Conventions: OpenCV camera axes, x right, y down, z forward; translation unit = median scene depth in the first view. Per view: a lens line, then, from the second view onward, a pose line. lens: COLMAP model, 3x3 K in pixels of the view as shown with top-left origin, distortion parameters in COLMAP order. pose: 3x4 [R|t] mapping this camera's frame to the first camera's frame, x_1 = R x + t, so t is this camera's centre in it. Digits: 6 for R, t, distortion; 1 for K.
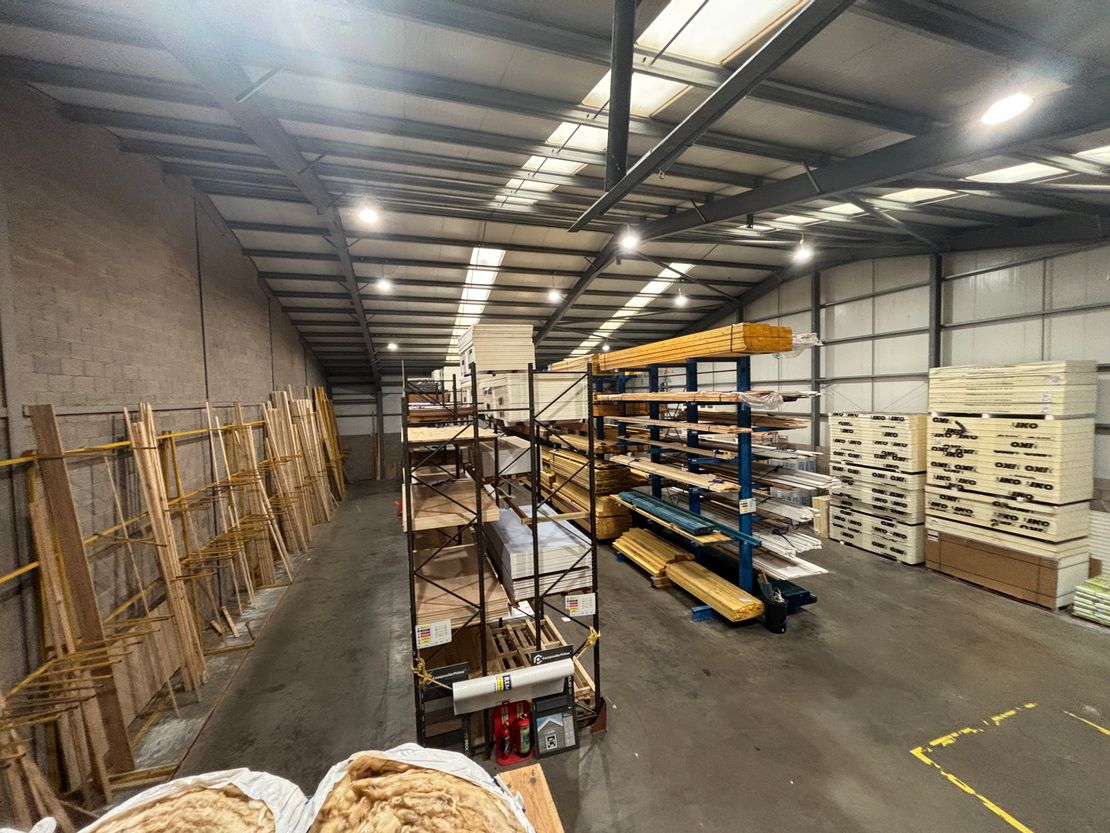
lens RADIAL K [[447.7, 0, 558.8], [0, 447.7, 416.5], [0, 0, 1]] dist [-0.002433, 0.001435]
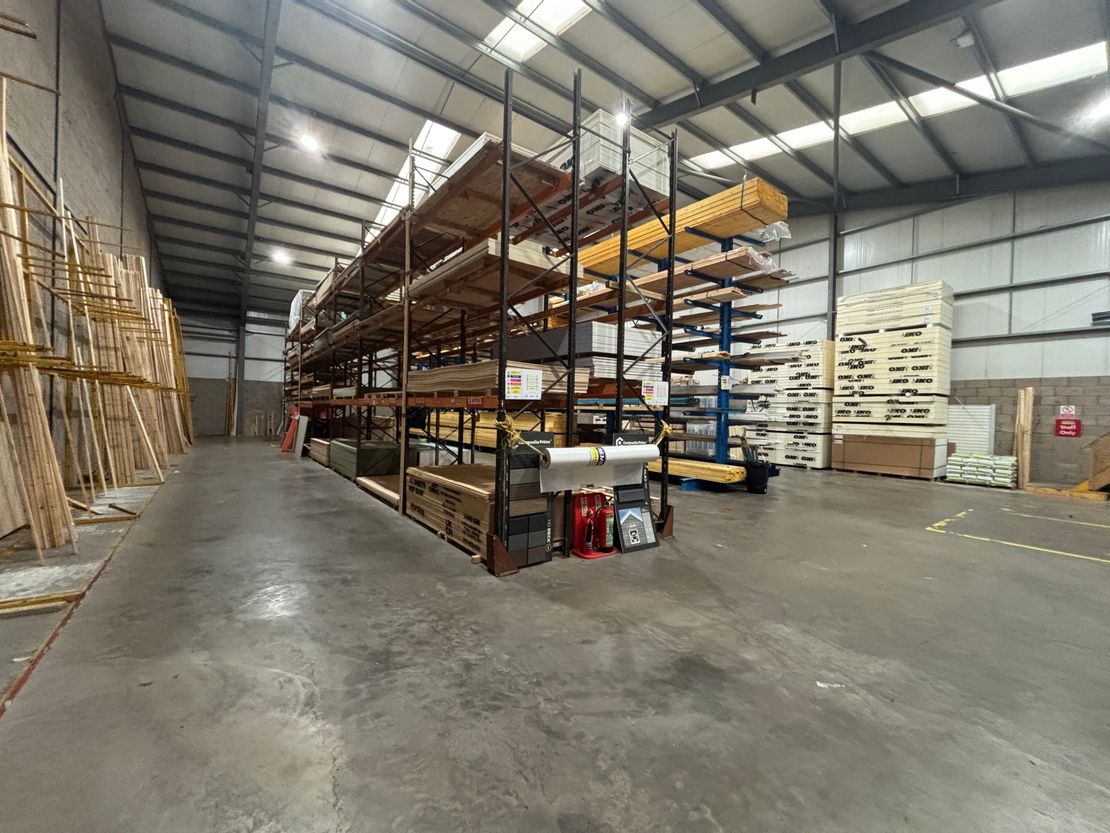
lens RADIAL K [[447.7, 0, 558.5], [0, 447.7, 417.0], [0, 0, 1]] dist [-0.002433, 0.001435]
pose [[0.947334, 0.047679, 0.316678, -0.254505], [-0.032278, 0.998035, -0.053704, 0.316730], [-0.318617, 0.040654, 0.947011, 0.124993]]
